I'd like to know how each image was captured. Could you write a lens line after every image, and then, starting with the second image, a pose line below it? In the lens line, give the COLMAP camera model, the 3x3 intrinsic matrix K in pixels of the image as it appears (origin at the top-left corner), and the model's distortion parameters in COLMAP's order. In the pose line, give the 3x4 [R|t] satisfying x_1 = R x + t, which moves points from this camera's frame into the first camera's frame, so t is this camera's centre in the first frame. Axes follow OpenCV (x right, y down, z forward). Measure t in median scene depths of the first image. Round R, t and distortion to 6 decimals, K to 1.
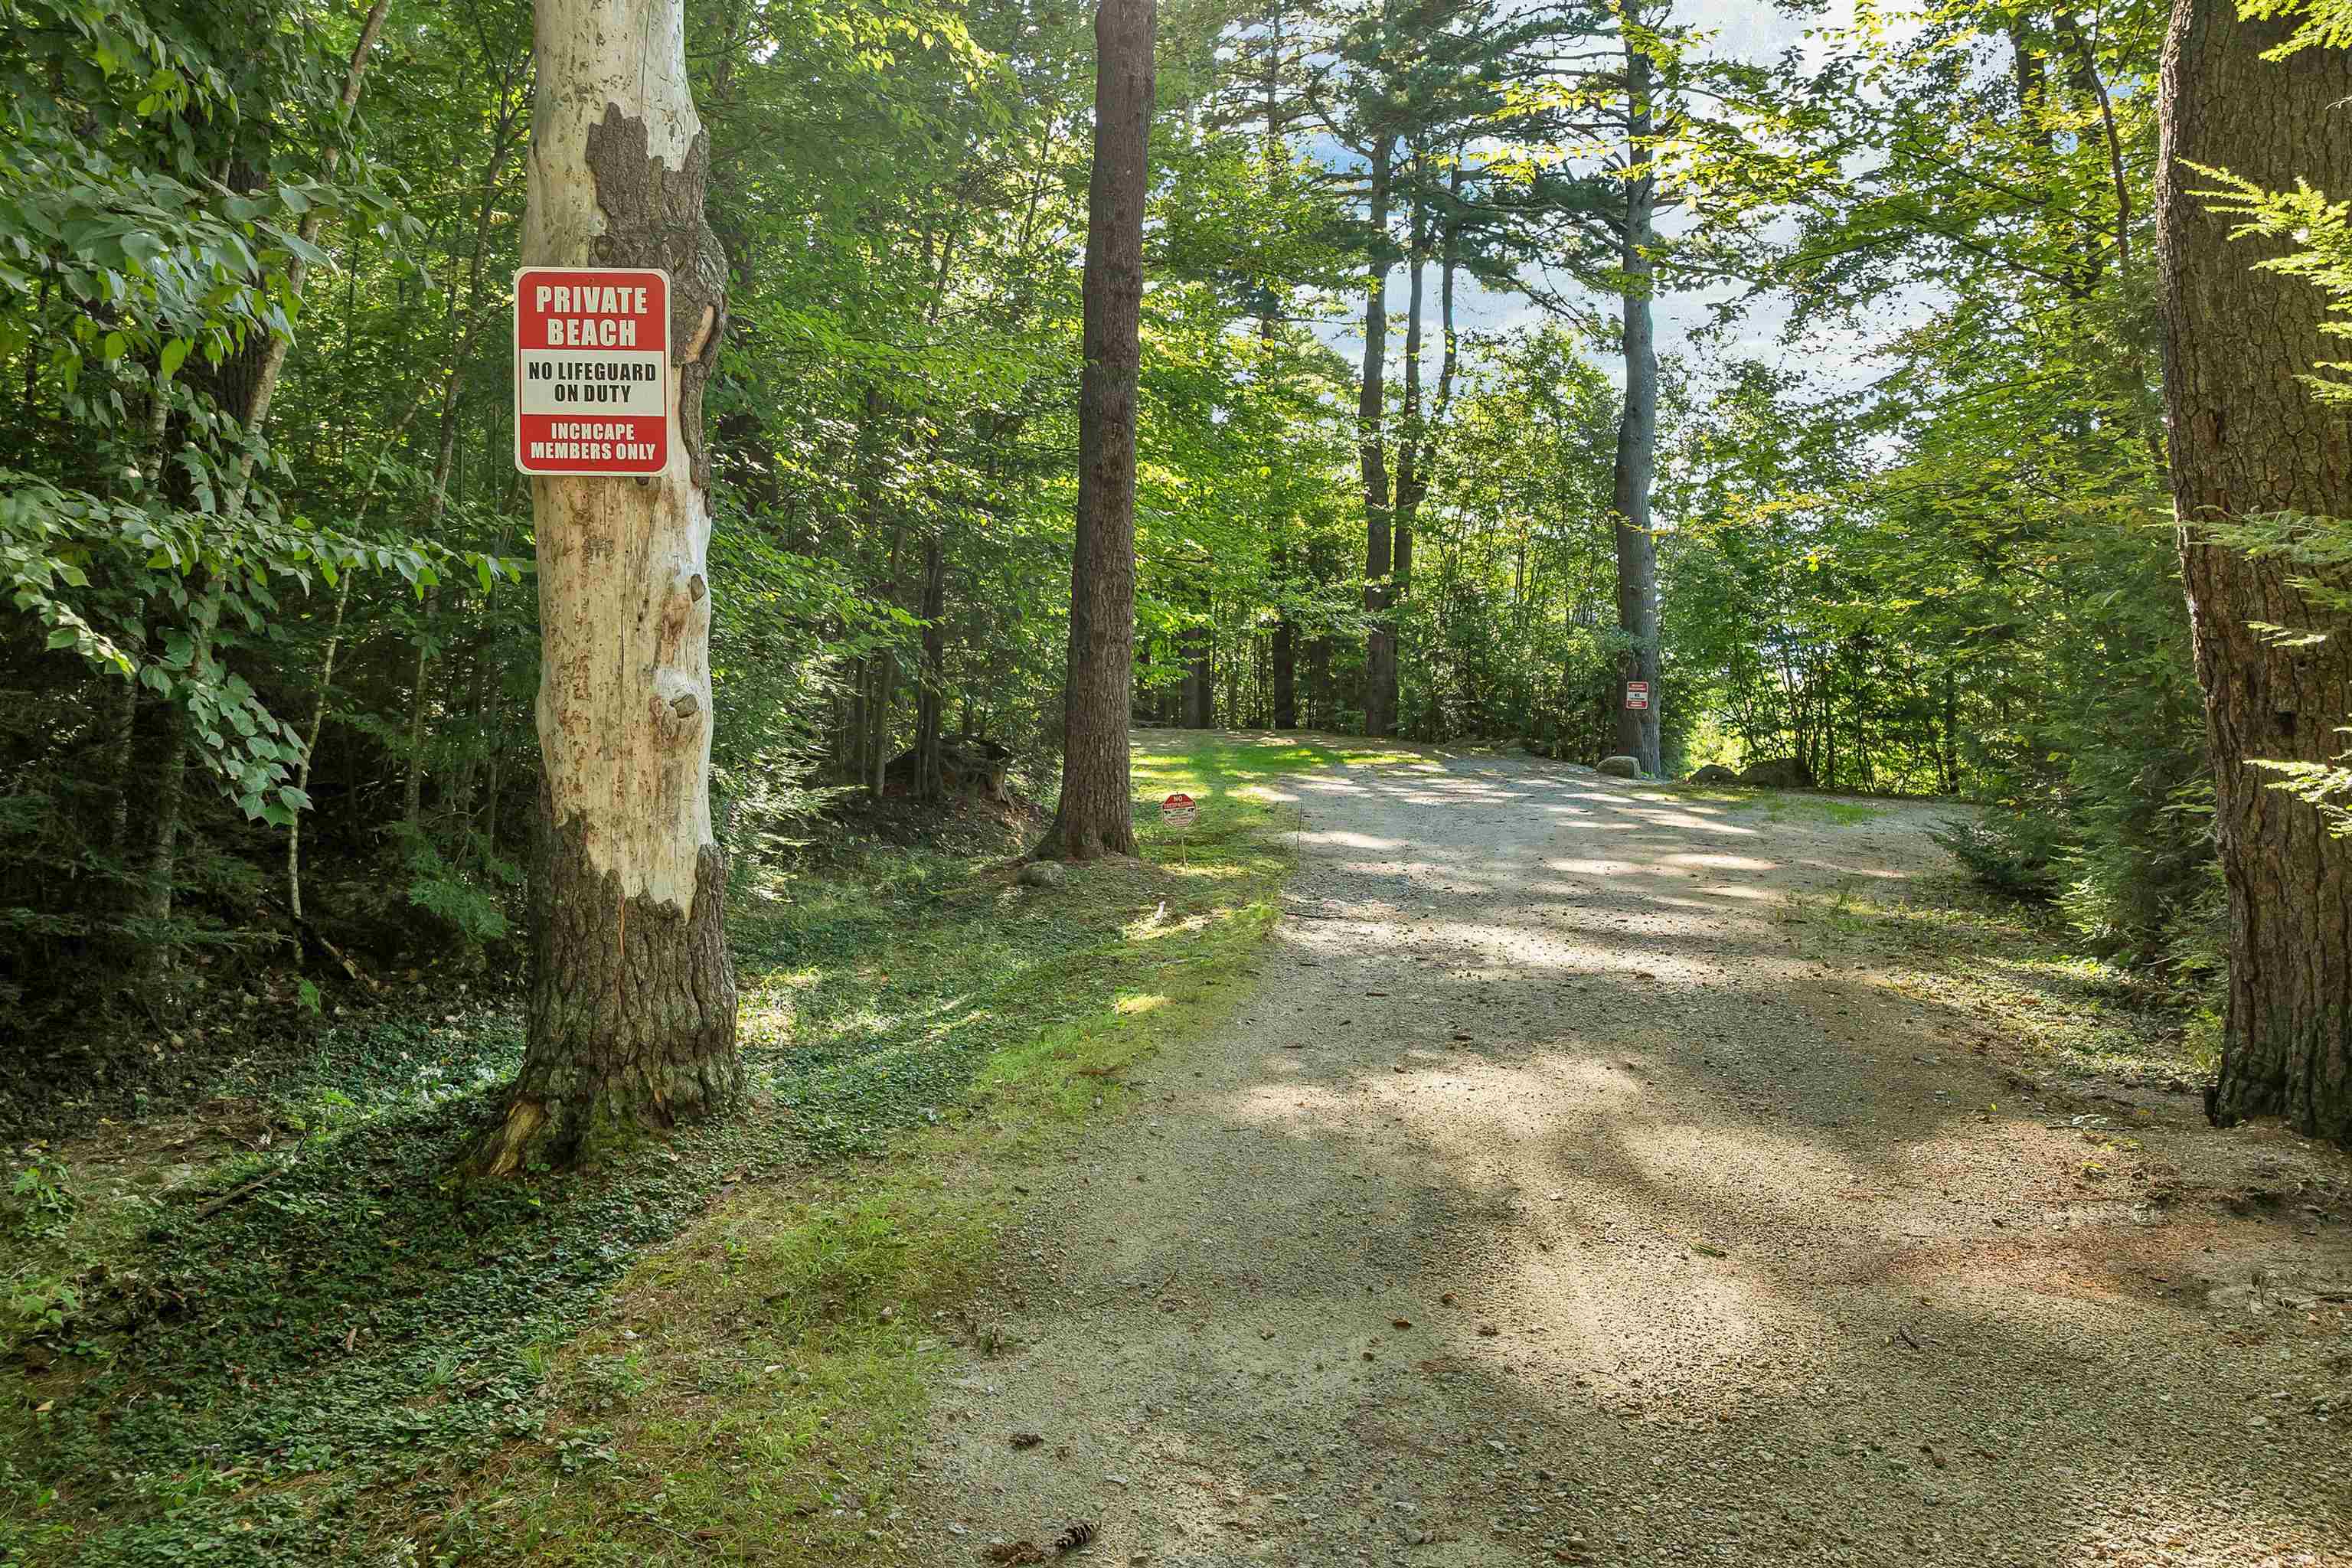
lens RADIAL K [[1504.7, 0, 1182.6], [0, 1504.7, 781.4], [0, 0, 1]] dist [-0.034364, 0.002287]
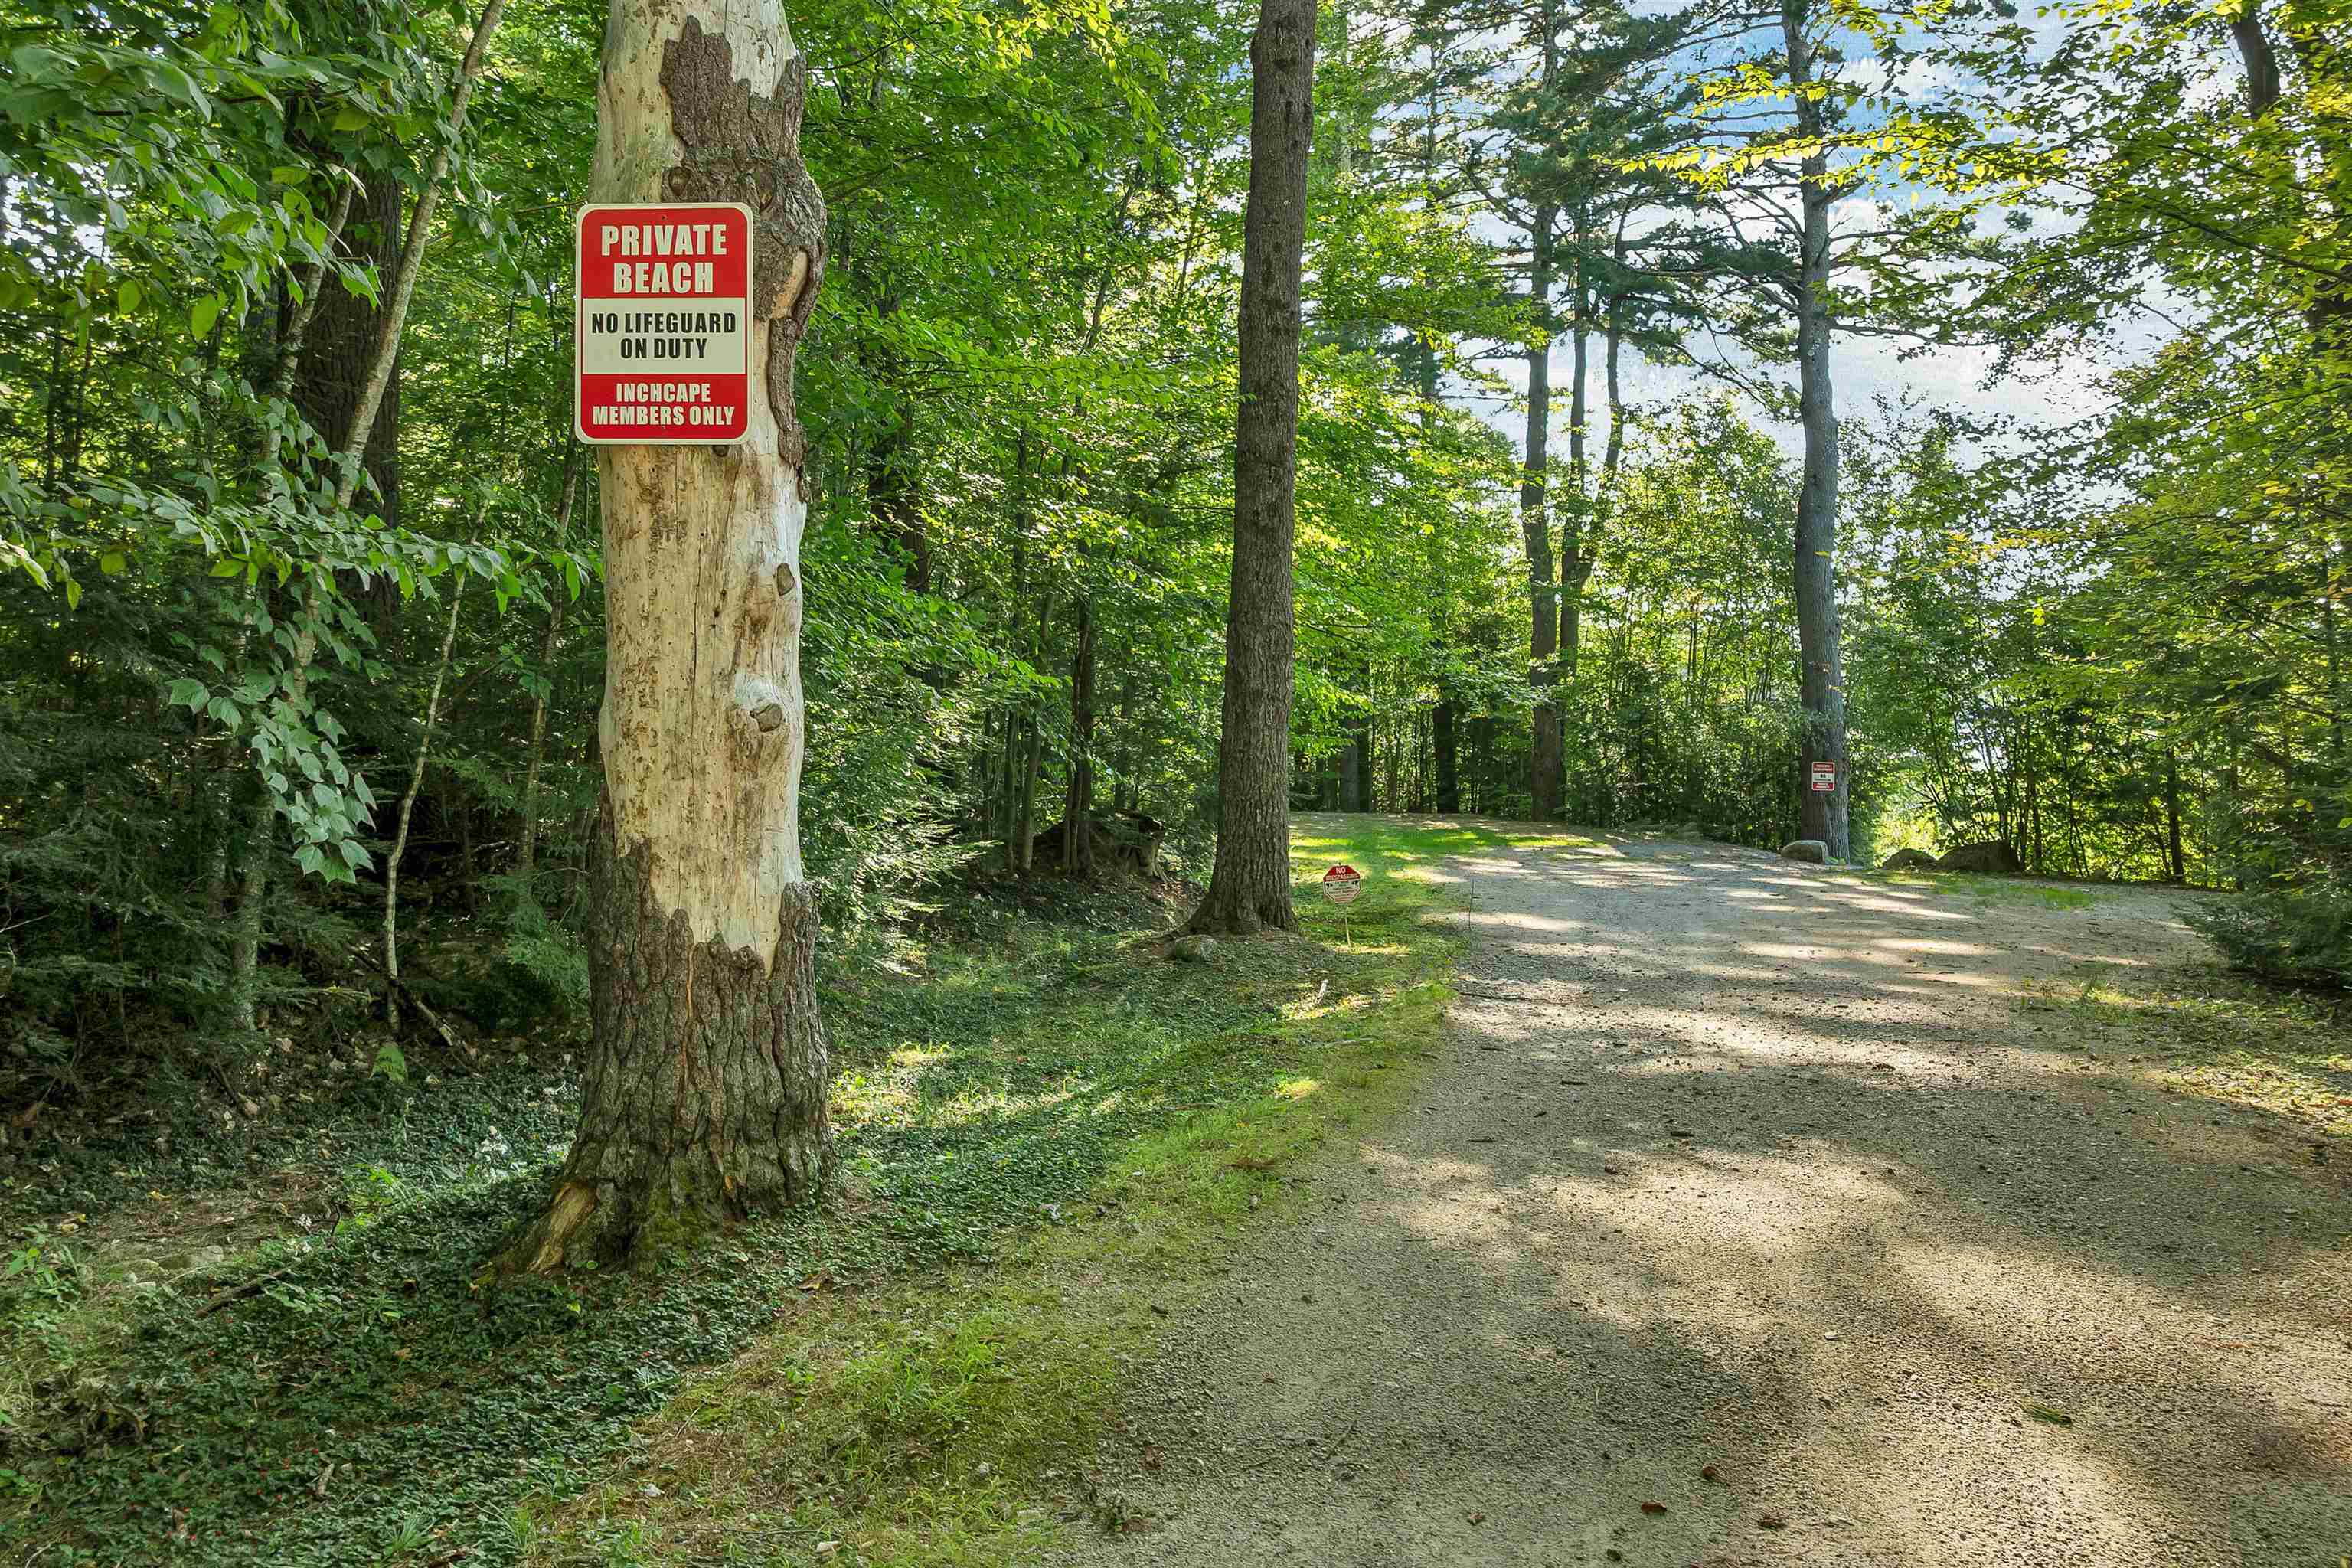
lens RADIAL K [[1504.7, 0, 1182.6], [0, 1504.7, 781.4], [0, 0, 1]] dist [-0.034364, 0.002287]
pose [[0.994591, -0.003617, -0.103808, -0.006529], [-0.002680, 0.998167, -0.060455, 0.023736], [0.103836, 0.060406, 0.992758, 0.117938]]
